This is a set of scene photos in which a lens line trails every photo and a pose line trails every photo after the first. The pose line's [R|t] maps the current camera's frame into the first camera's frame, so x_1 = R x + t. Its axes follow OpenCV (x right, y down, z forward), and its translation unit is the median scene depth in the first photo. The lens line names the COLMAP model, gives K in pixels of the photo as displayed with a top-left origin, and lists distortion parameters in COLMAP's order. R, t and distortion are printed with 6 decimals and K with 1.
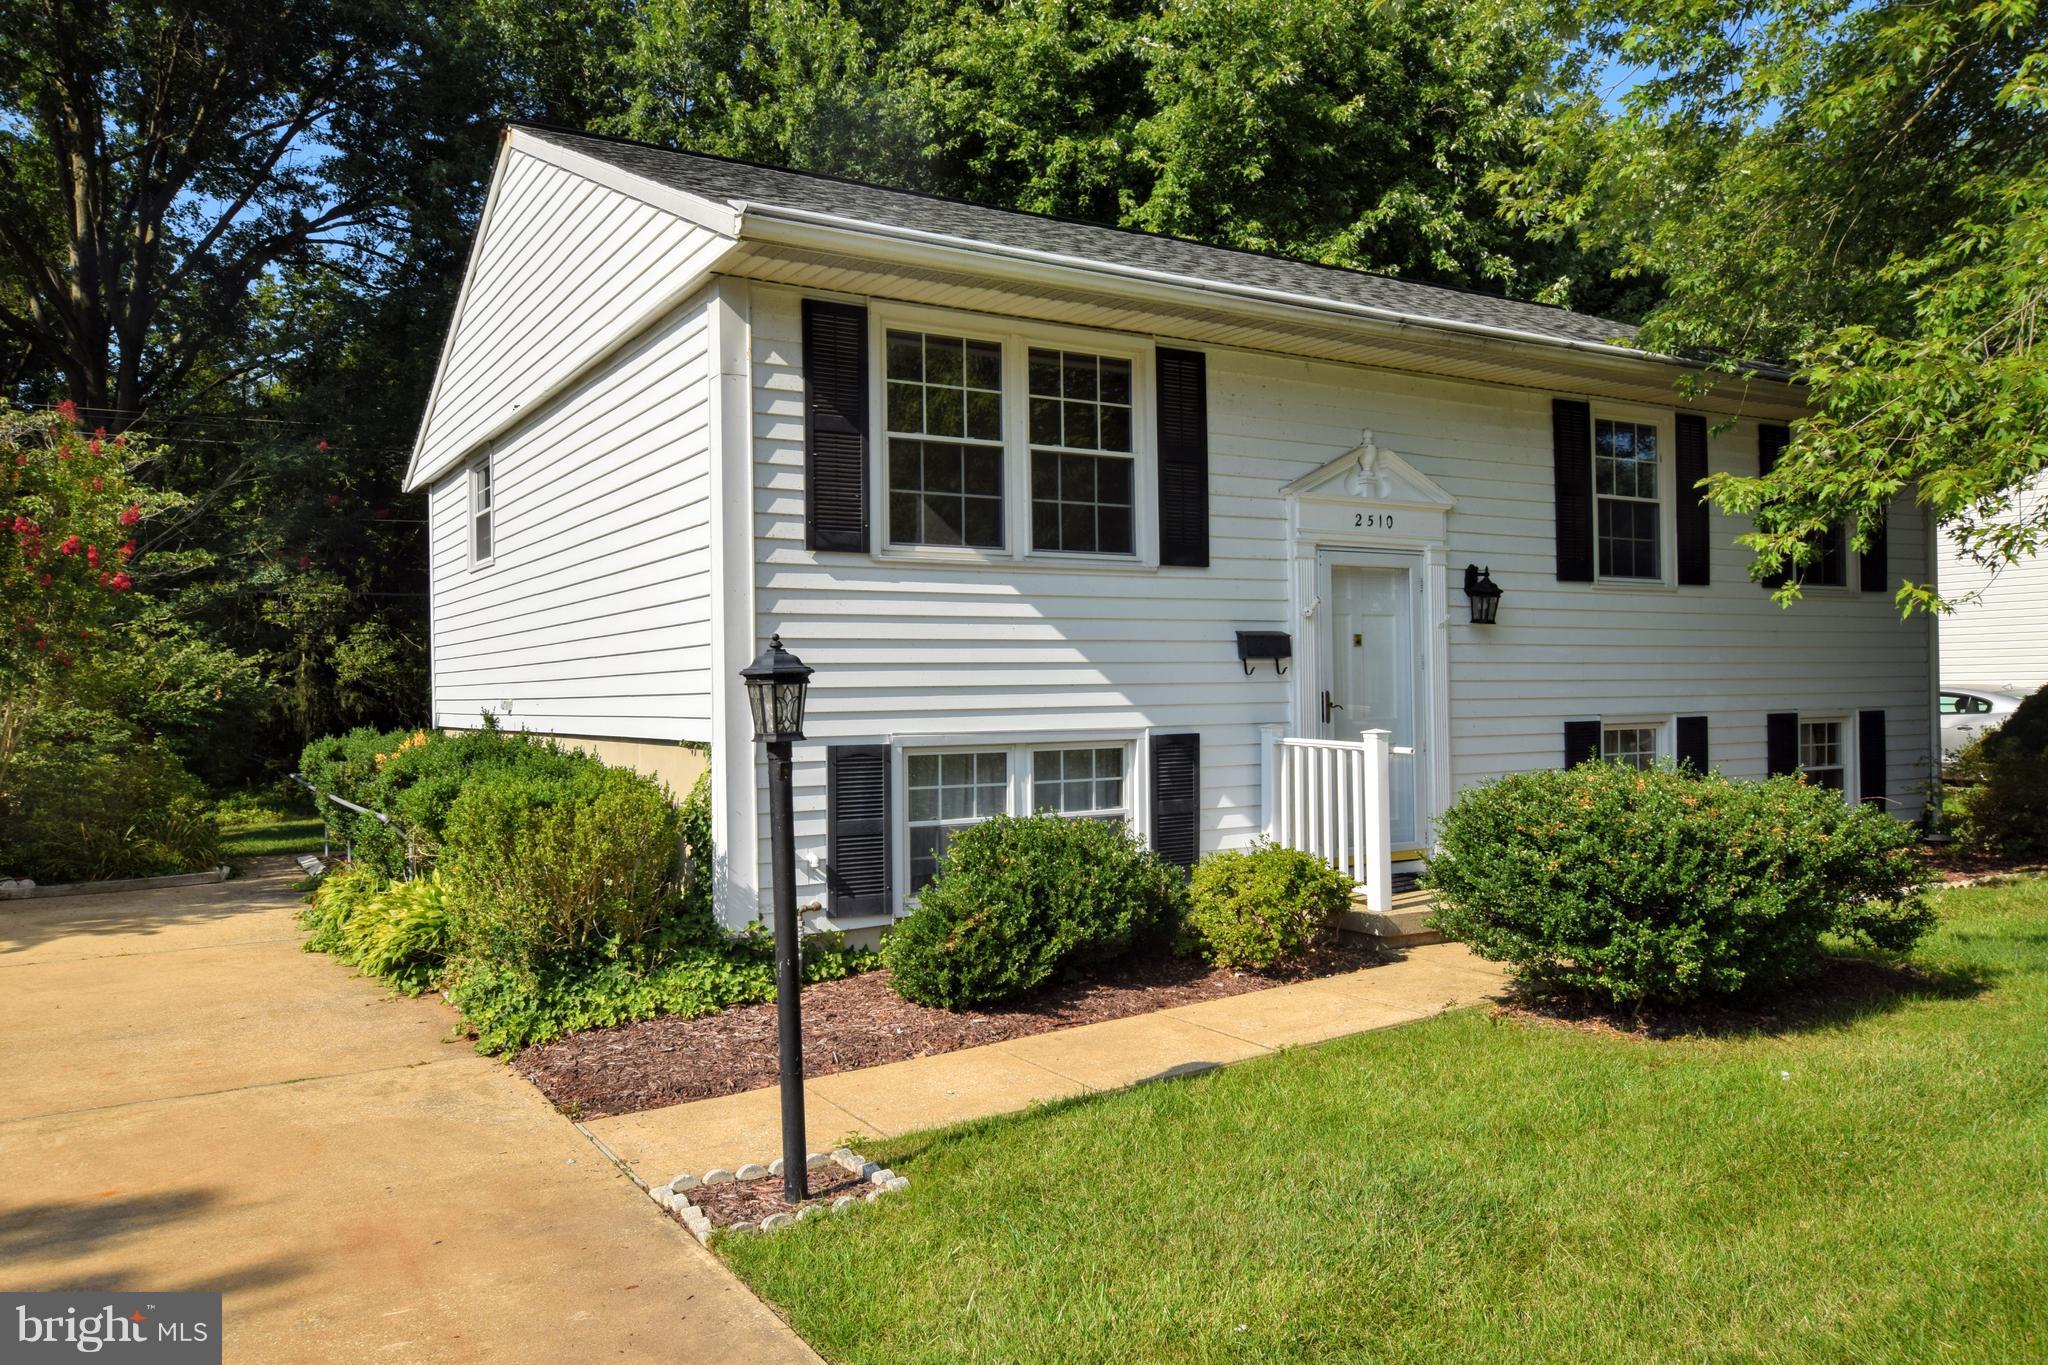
lens RADIAL K [[1527.0, 0, 1024.0], [0, 1527.0, 682.5], [0, 0, 1]] dist [0.007151, 0.003122]
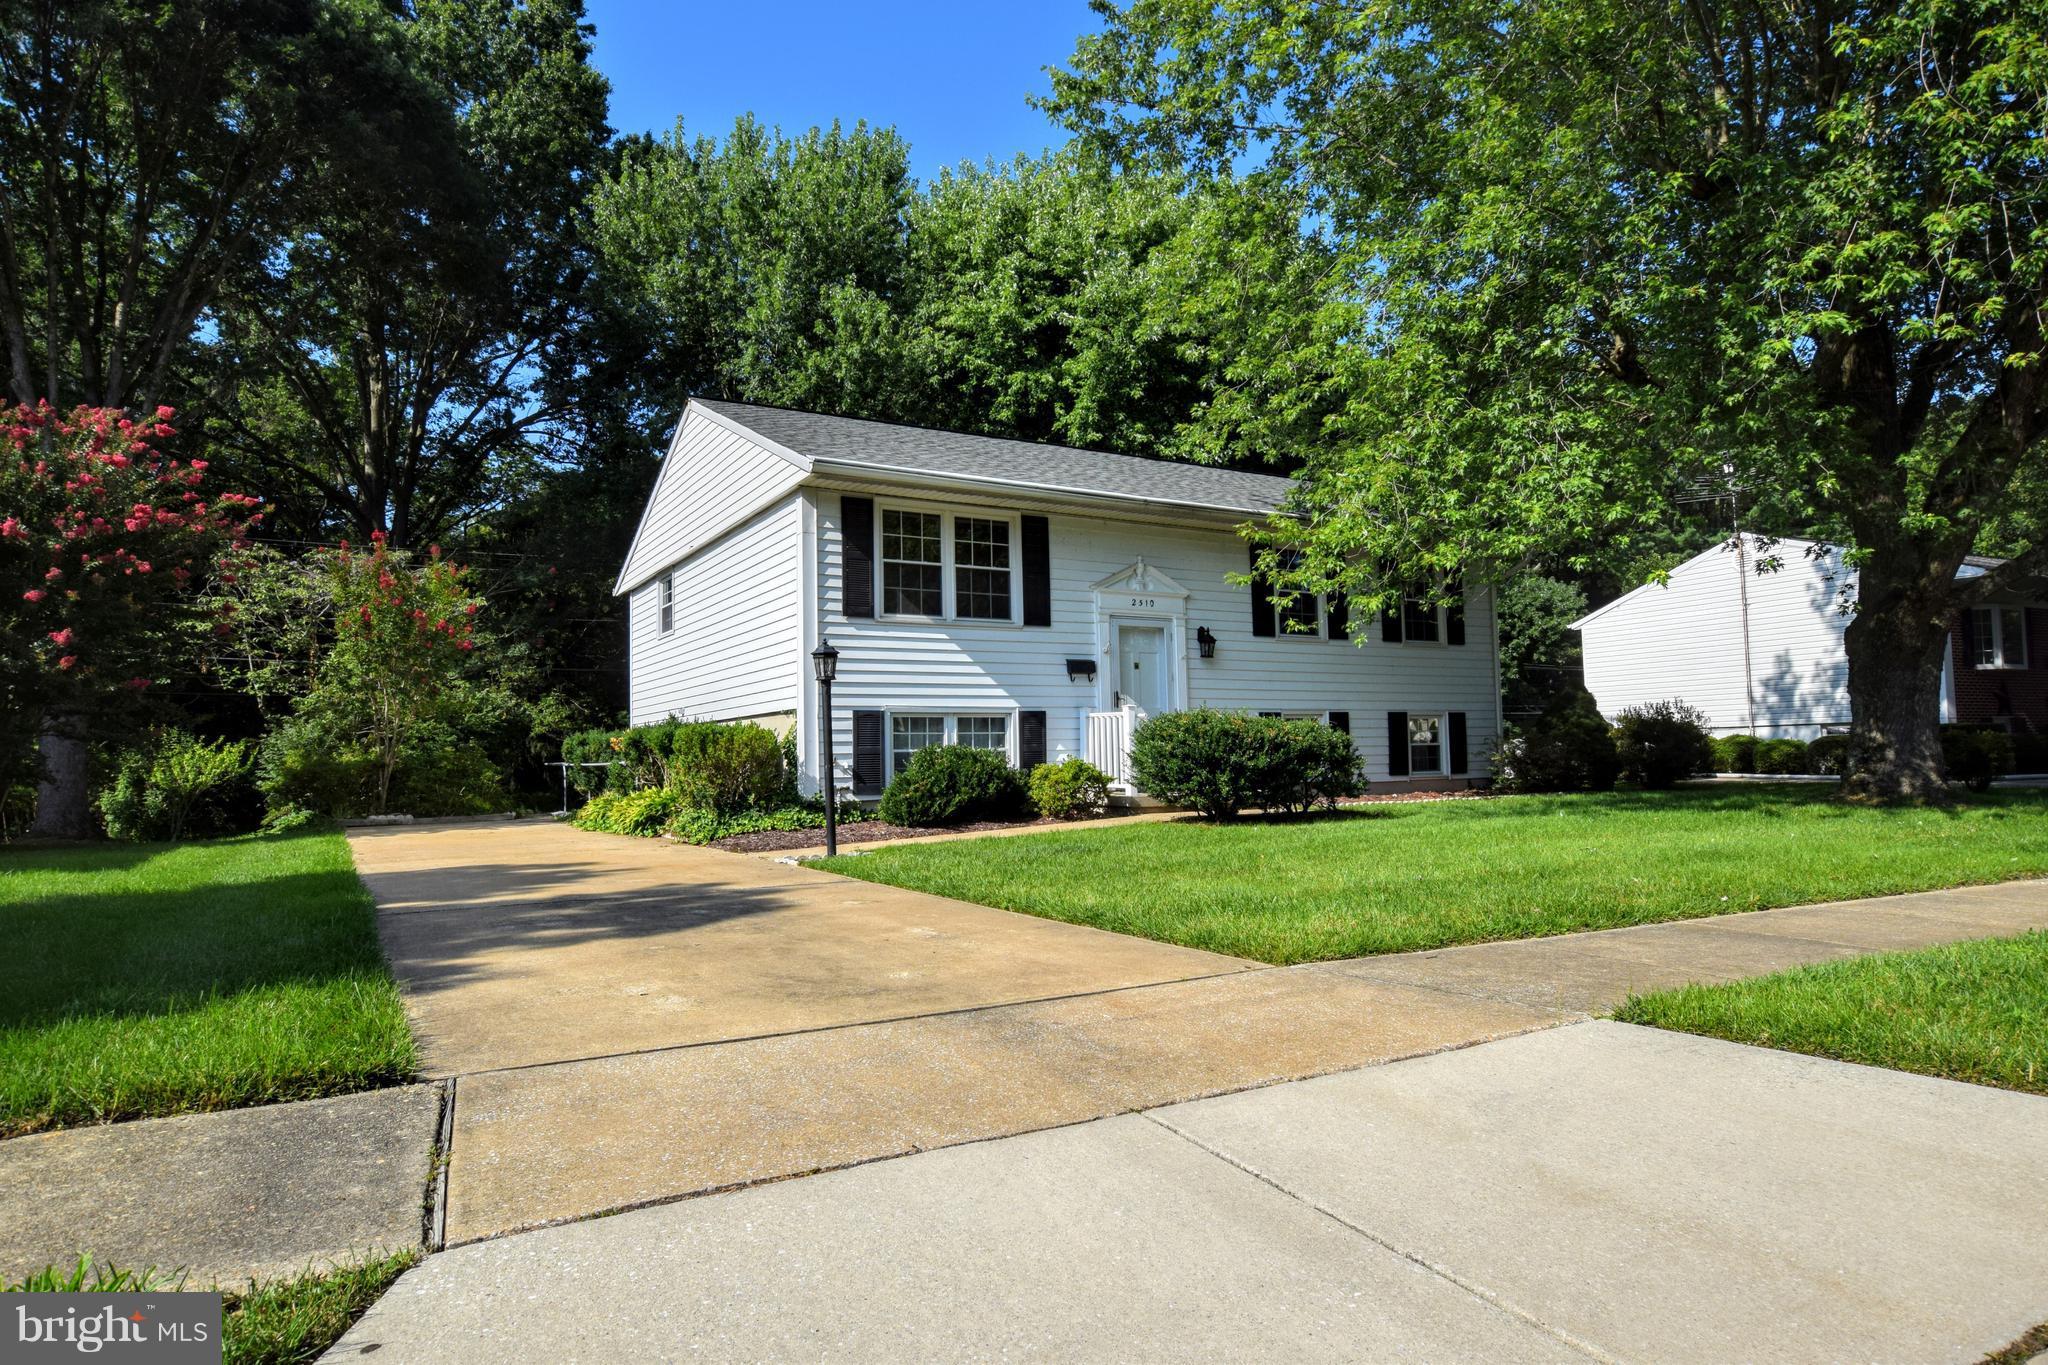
lens RADIAL K [[1198.1, 0, 1024.0], [0, 1198.1, 682.5], [0, 0, 1]] dist [-0.004250, 0.000233]
pose [[0.999938, -0.007097, -0.008621, 0.096278], [0.006591, 0.998328, -0.057429, 0.081334], [0.009014, 0.057369, 0.998312, -0.508811]]
